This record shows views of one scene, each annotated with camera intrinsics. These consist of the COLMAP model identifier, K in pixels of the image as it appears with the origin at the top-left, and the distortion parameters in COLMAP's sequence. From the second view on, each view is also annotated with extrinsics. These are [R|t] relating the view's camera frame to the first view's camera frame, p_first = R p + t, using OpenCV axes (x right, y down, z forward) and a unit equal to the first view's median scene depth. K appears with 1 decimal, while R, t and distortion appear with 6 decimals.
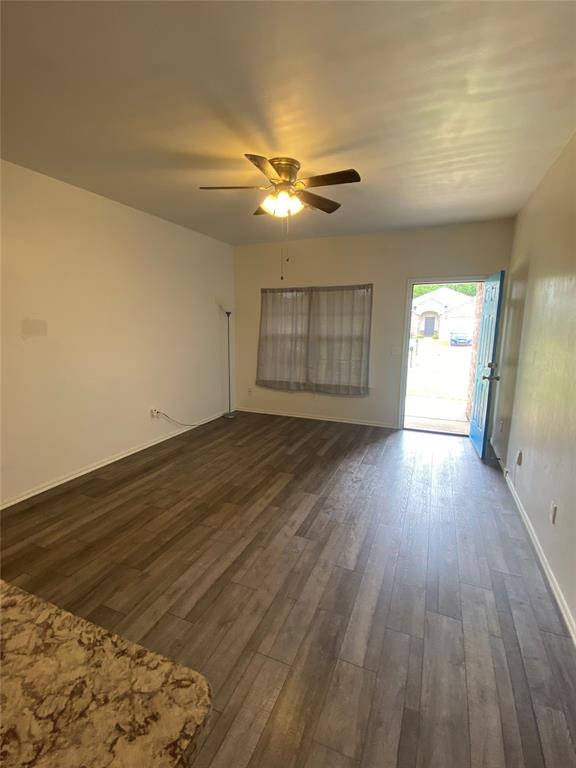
lens RADIAL K [[354.7, 0, 287.9], [0, 354.7, 382.3], [0, 0, 1]] dist [-0.006028, -0.009209]
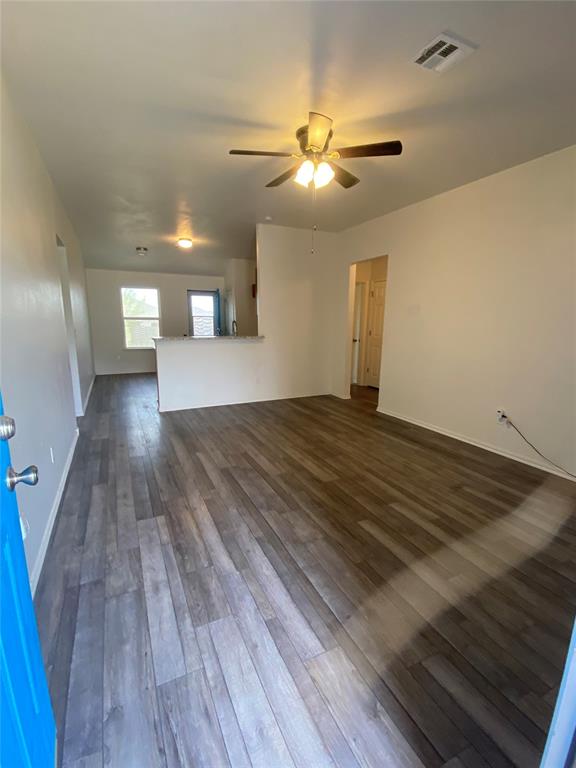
lens RADIAL K [[354.7, 0, 292.0], [0, 354.7, 387.8], [0, 0, 1]] dist [-0.006028, -0.009209]
pose [[-0.669466, 0.134450, -0.730574, 0.697269], [-0.125471, 0.948887, 0.289603, -0.197854], [0.732169, 0.285545, -0.618379, 1.490176]]
